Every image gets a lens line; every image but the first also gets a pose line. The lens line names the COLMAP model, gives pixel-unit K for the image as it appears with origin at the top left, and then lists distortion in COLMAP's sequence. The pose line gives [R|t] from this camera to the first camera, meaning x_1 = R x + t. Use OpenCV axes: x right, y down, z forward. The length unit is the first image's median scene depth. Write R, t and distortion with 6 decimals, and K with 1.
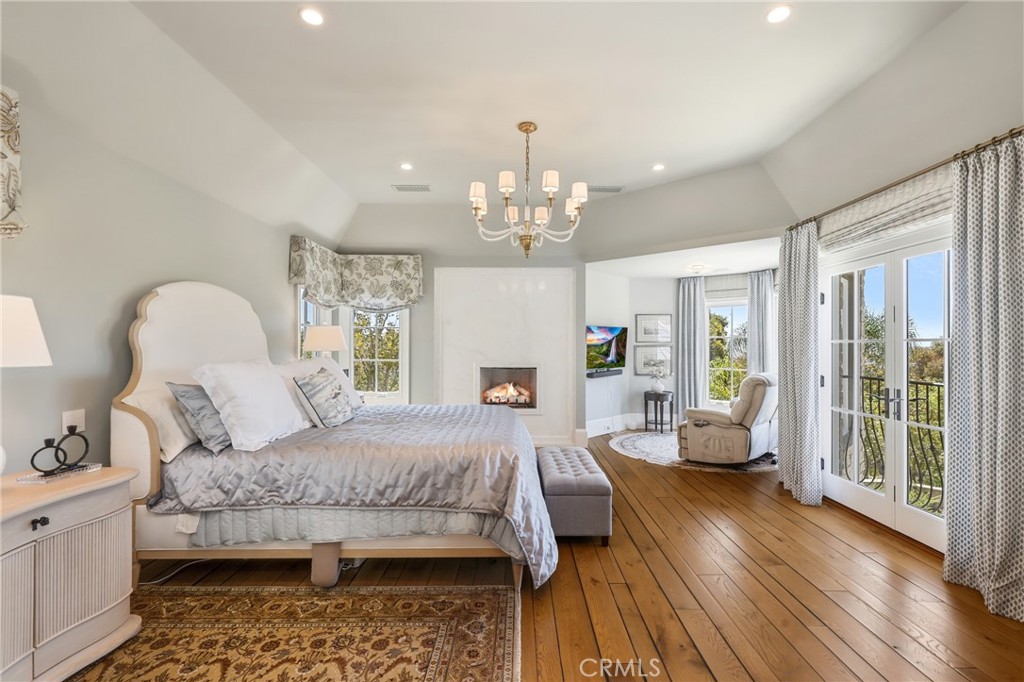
lens RADIAL K [[468.5, 0, 511.5], [0, 468.5, 347.2], [0, 0, 1]] dist [-0.001576, -0.000166]
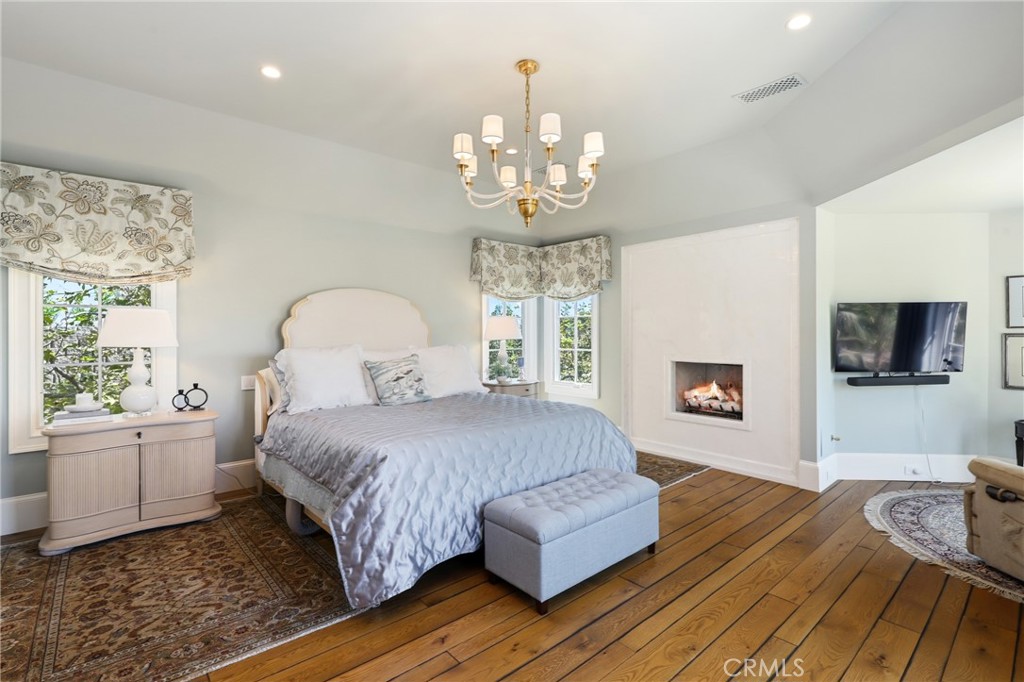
lens RADIAL K [[468.5, 0, 511.3], [0, 468.5, 339.6], [0, 0, 1]] dist [-0.001576, -0.000166]
pose [[0.658407, 0.004028, -0.752651, 0.425522], [0.000499, 0.999983, 0.005788, 0.000825], [0.752662, -0.004186, 0.658394, 0.298764]]
